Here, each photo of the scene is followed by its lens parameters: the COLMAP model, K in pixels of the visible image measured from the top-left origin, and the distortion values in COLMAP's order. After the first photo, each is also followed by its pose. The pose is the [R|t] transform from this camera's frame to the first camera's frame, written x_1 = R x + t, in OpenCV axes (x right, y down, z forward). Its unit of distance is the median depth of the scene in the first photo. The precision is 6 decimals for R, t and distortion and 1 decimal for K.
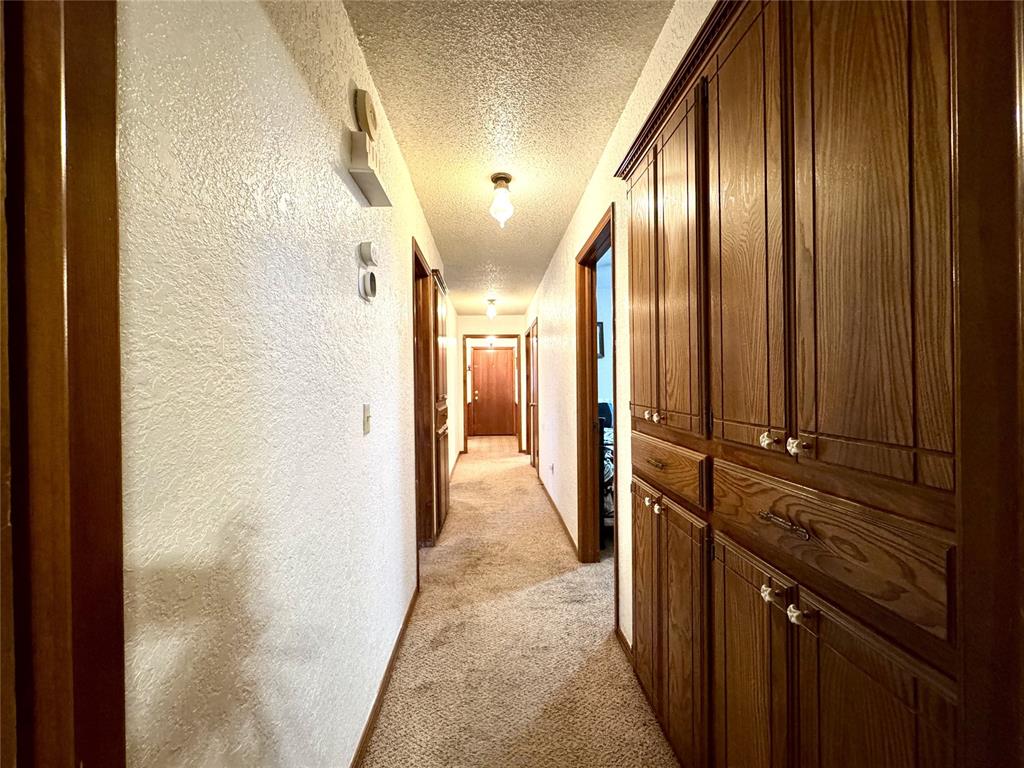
lens RADIAL K [[413.3, 0, 510.7], [0, 413.3, 382.7], [0, 0, 1]] dist [-0.002278, -0.000028]
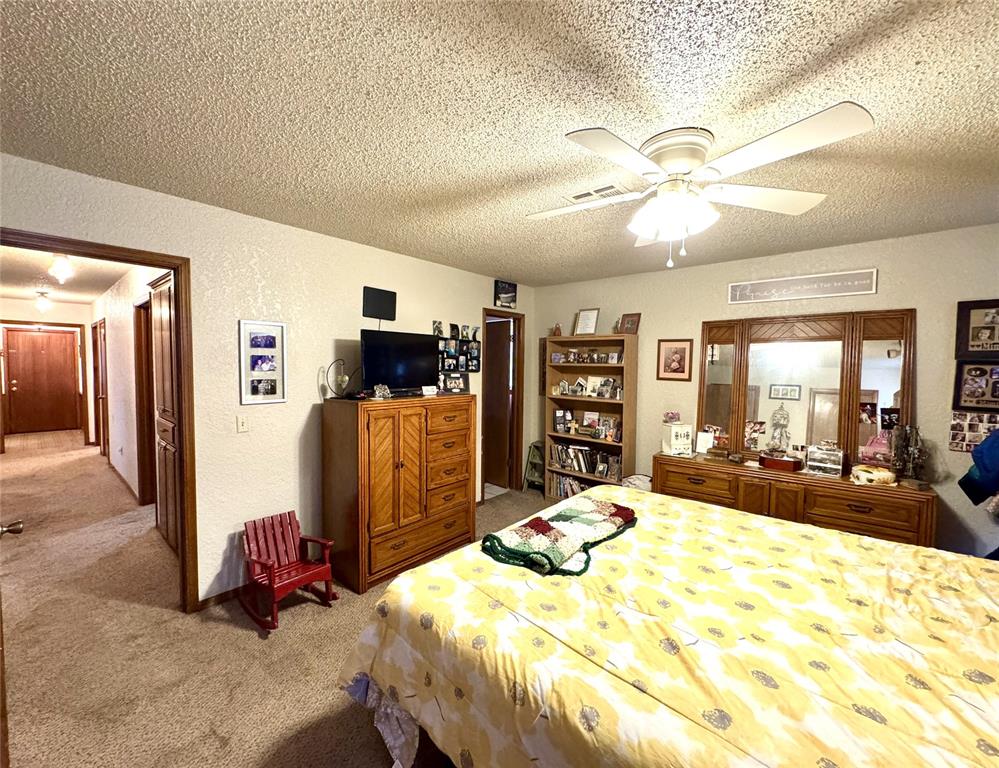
lens RADIAL K [[427.4, 0, 497.5], [0, 427.4, 380.7], [0, 0, 1]] dist [-0.001012, -0.000188]
pose [[0.707250, -0.015112, 0.706802, -0.001370], [-0.017540, 0.999089, 0.038913, -0.042343], [-0.706746, -0.039919, 0.706341, -0.421839]]
